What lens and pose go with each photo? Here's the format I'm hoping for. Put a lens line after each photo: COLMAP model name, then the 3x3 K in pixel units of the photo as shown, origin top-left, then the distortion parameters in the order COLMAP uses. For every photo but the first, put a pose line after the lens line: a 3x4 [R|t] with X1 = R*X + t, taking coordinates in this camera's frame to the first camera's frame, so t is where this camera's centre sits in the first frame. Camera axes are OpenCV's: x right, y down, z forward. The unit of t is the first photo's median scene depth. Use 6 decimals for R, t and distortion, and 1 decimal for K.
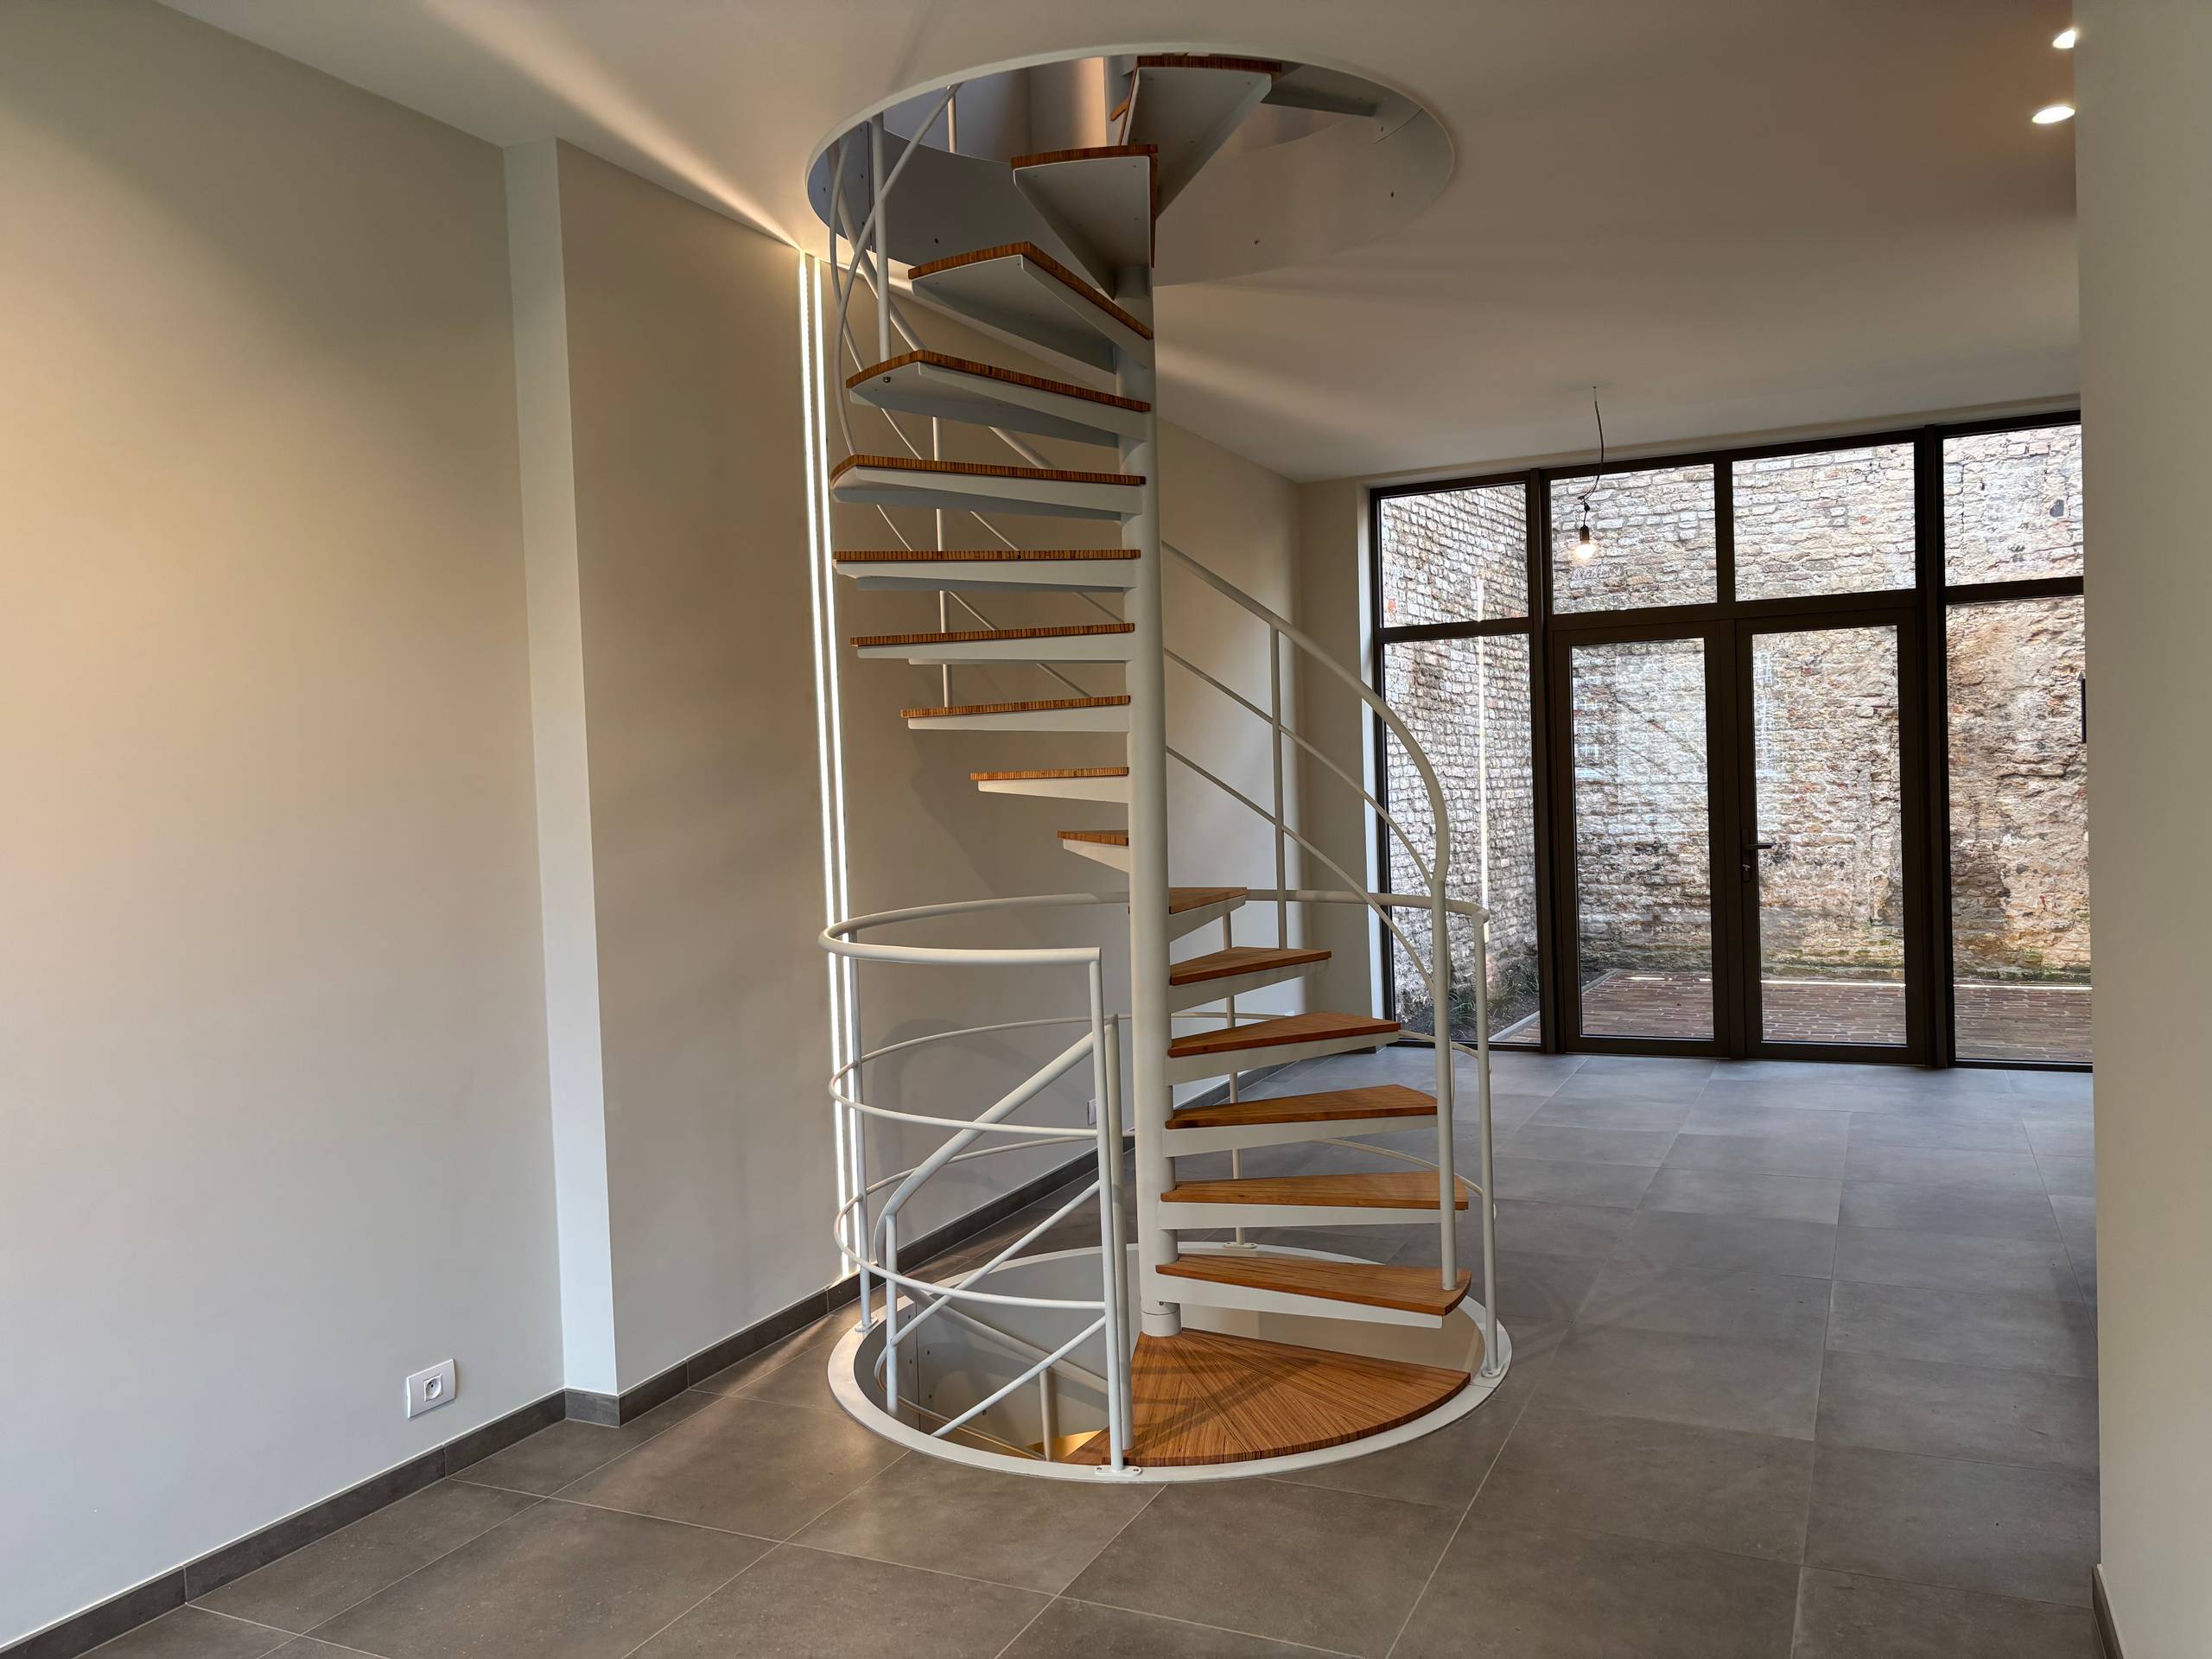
lens RADIAL K [[1648.7, 0, 1099.2], [0, 1648.7, 826.1], [0, 0, 1]] dist [0.025770, -0.012259]
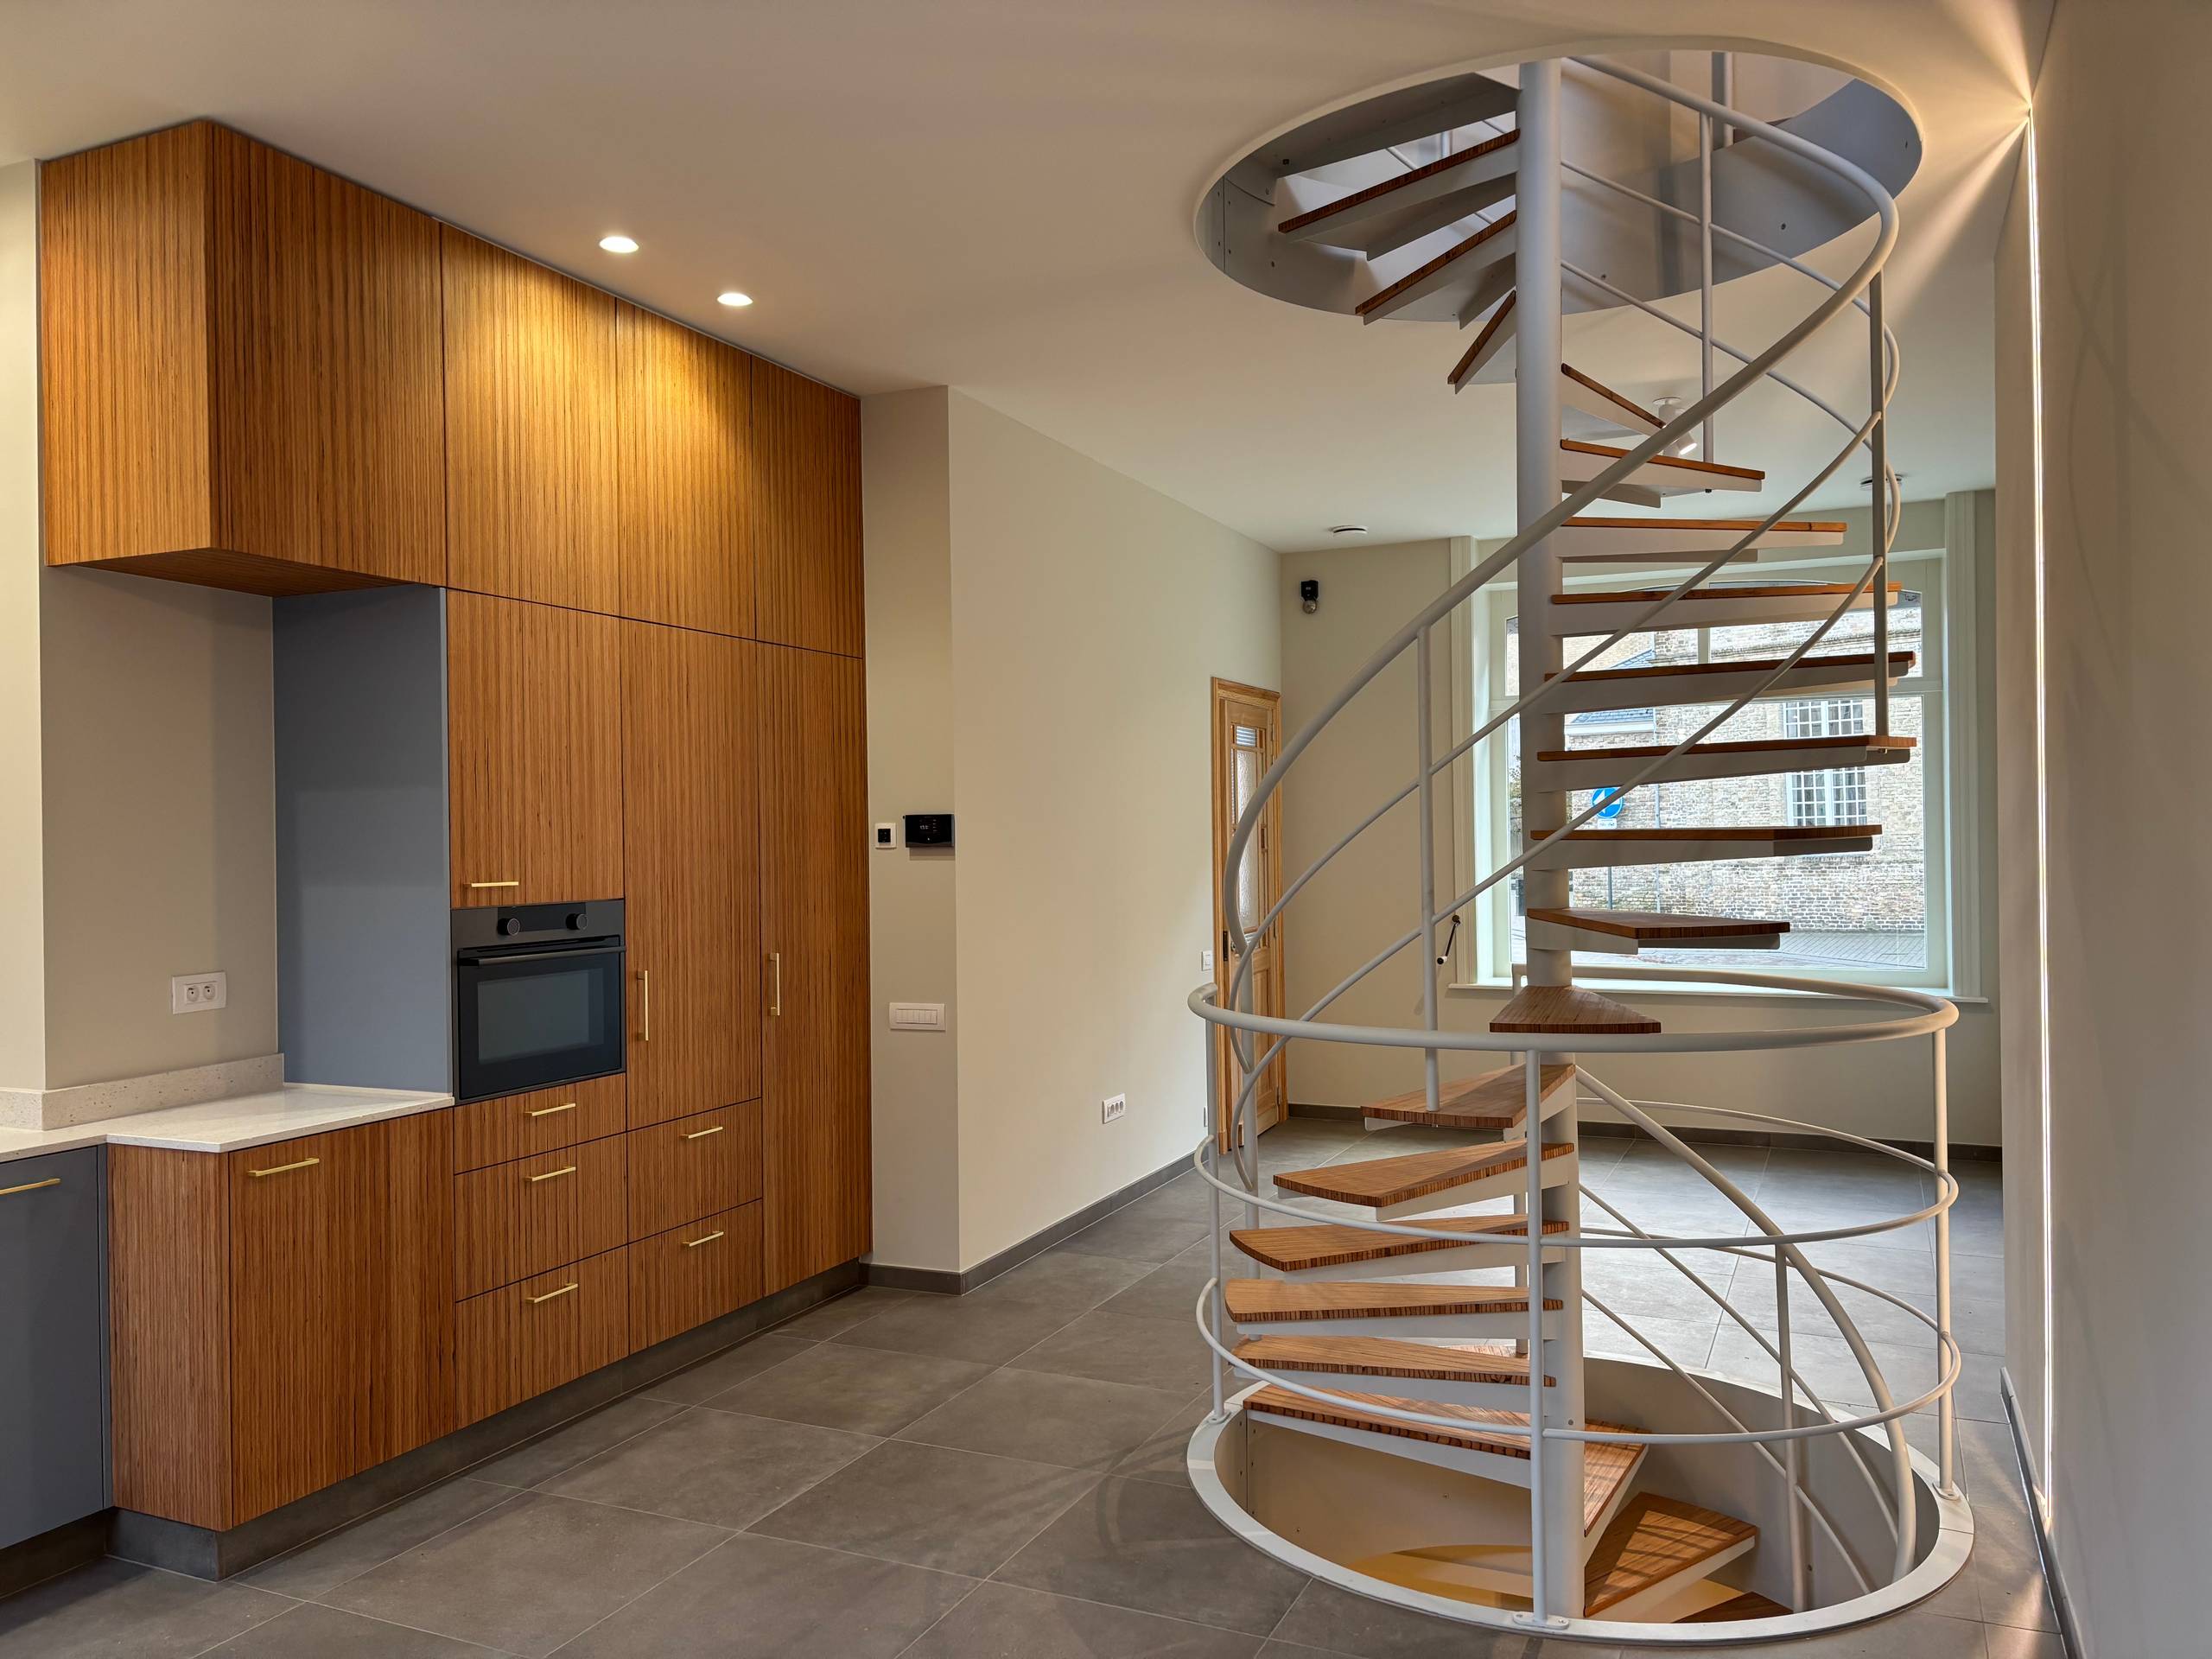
lens RADIAL K [[1648.7, 0, 1090.7], [0, 1648.7, 838.1], [0, 0, 1]] dist [0.025770, -0.012259]
pose [[-0.998694, 0.050795, -0.005484, 0.113427], [0.050627, 0.998346, 0.027250, -0.028114], [0.006859, 0.026937, -0.999614, 0.758942]]
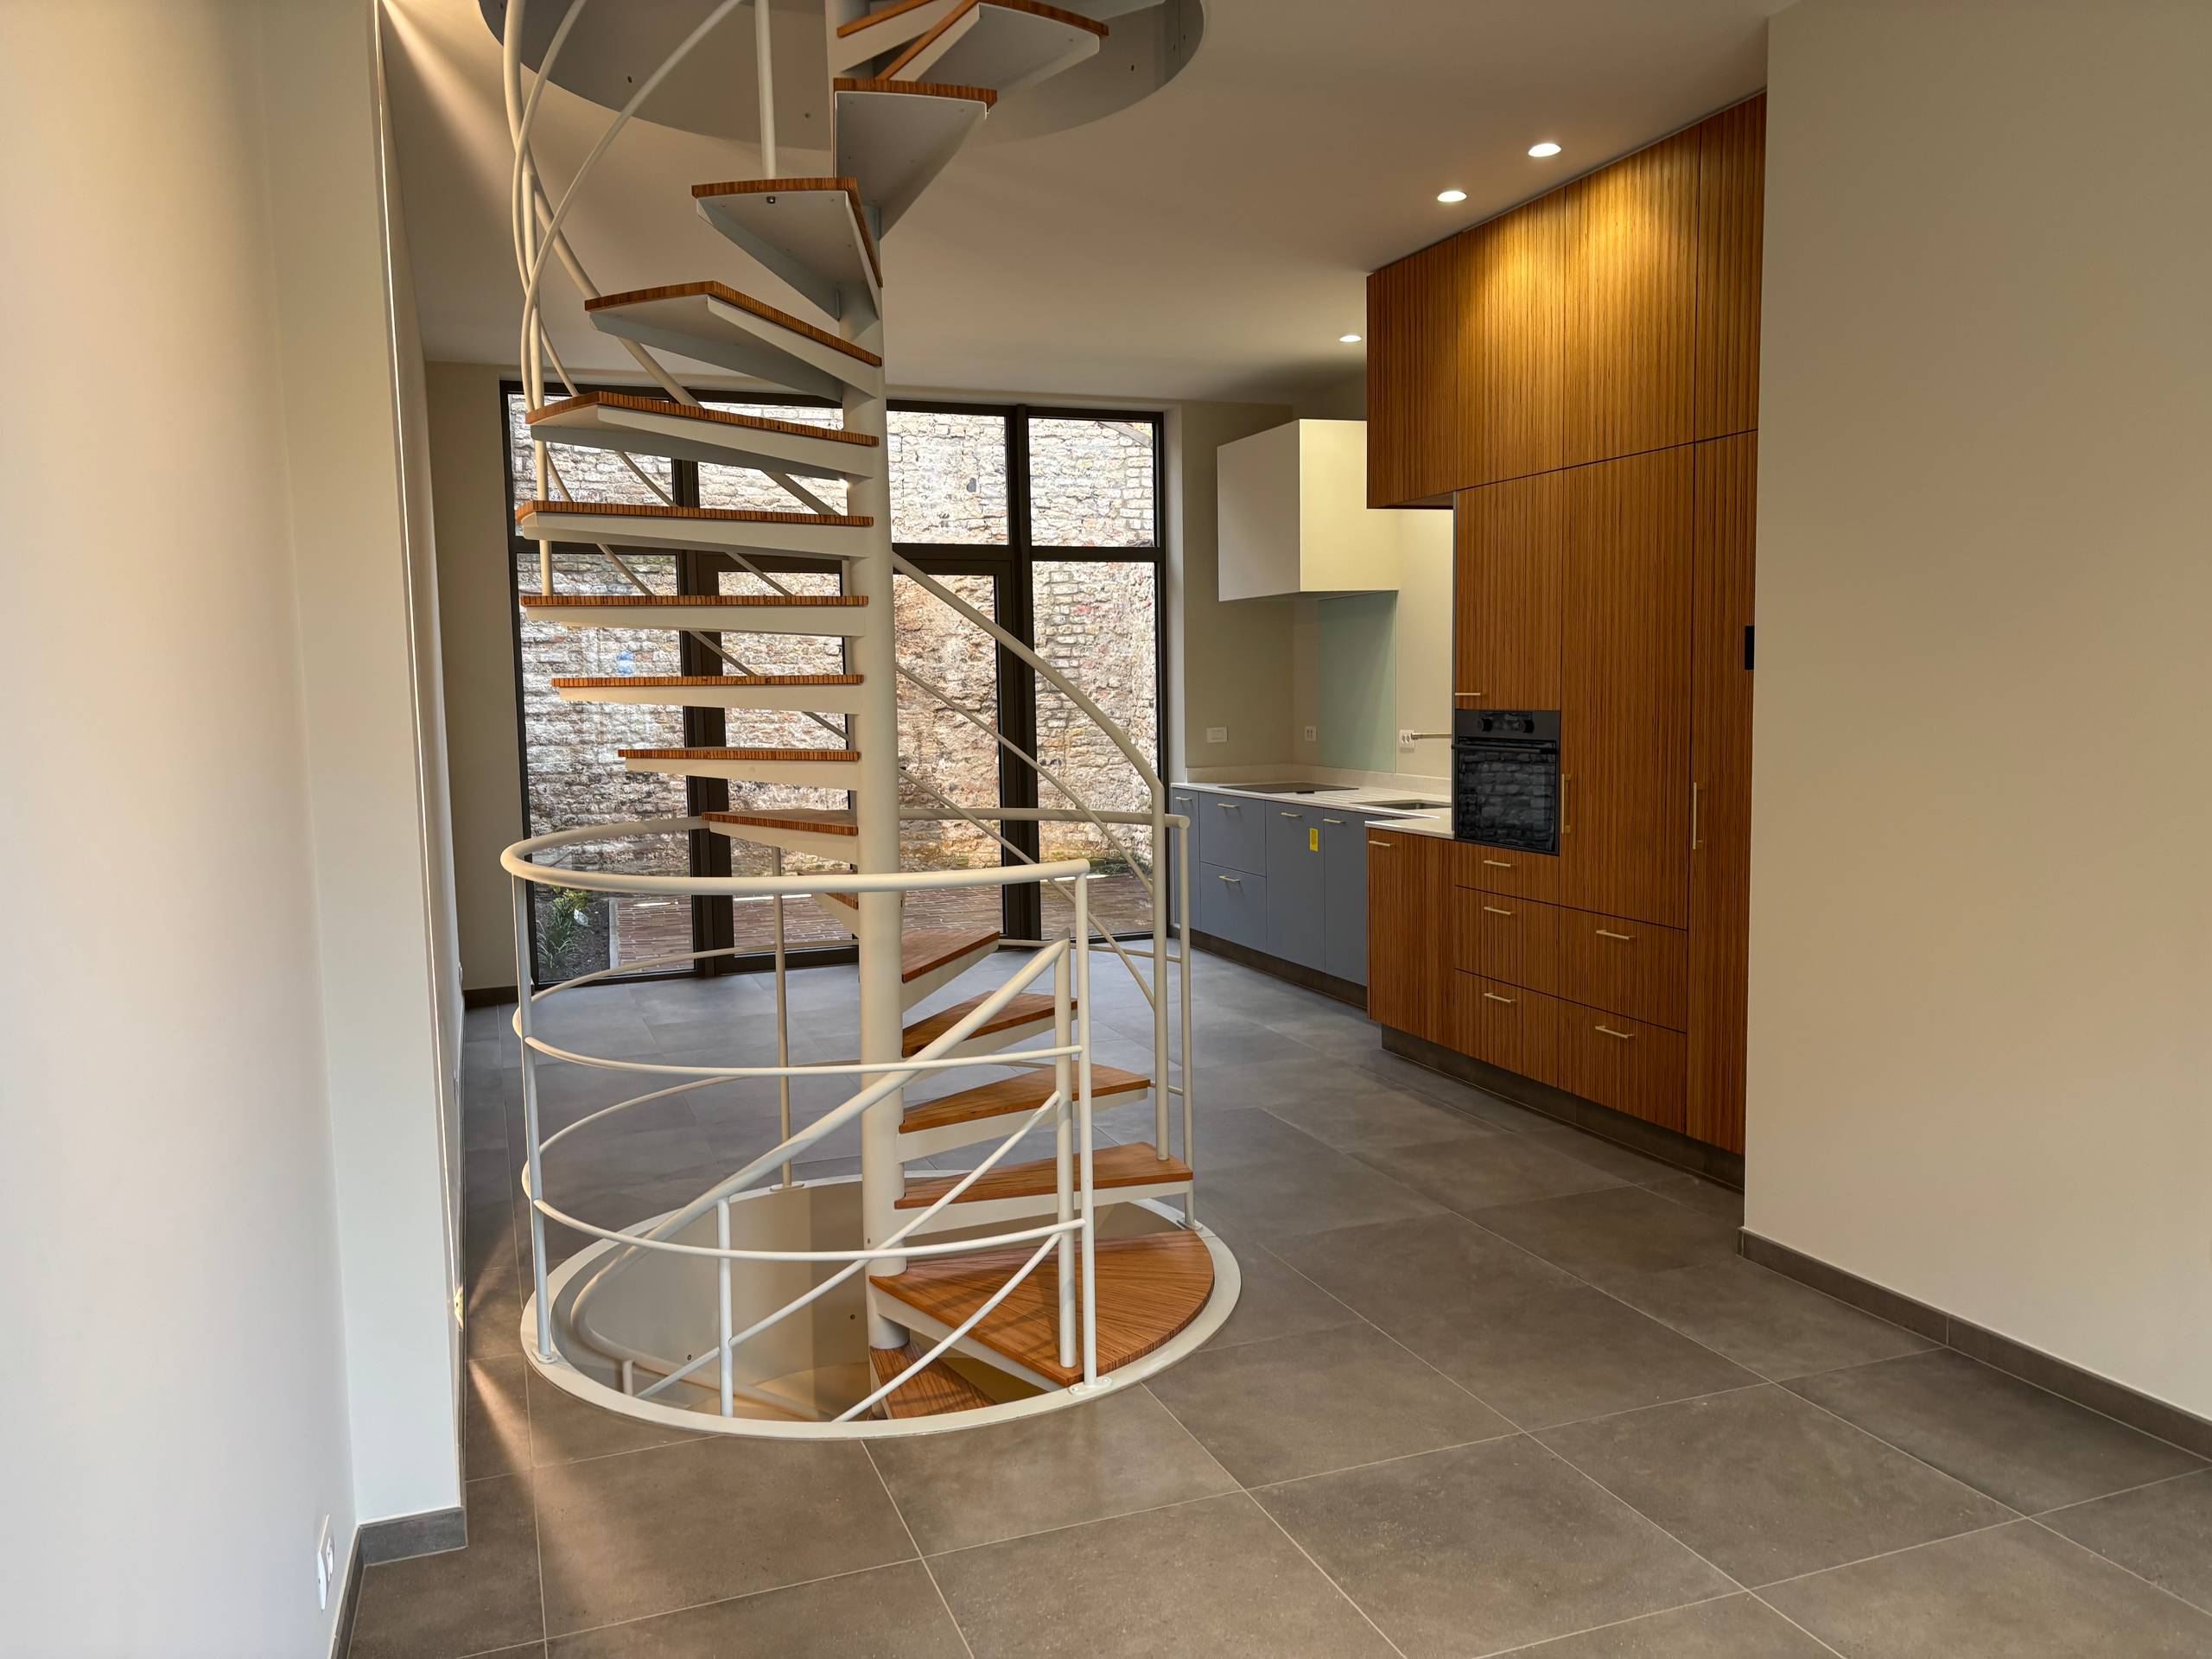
lens RADIAL K [[1648.7, 0, 1101.8], [0, 1648.7, 836.5], [0, 0, 1]] dist [0.025770, -0.012259]
pose [[0.695853, -0.042358, 0.716934, -0.218782], [0.010796, 0.998763, 0.048531, 0.004335], [-0.718103, -0.026030, 0.695450, 0.101644]]
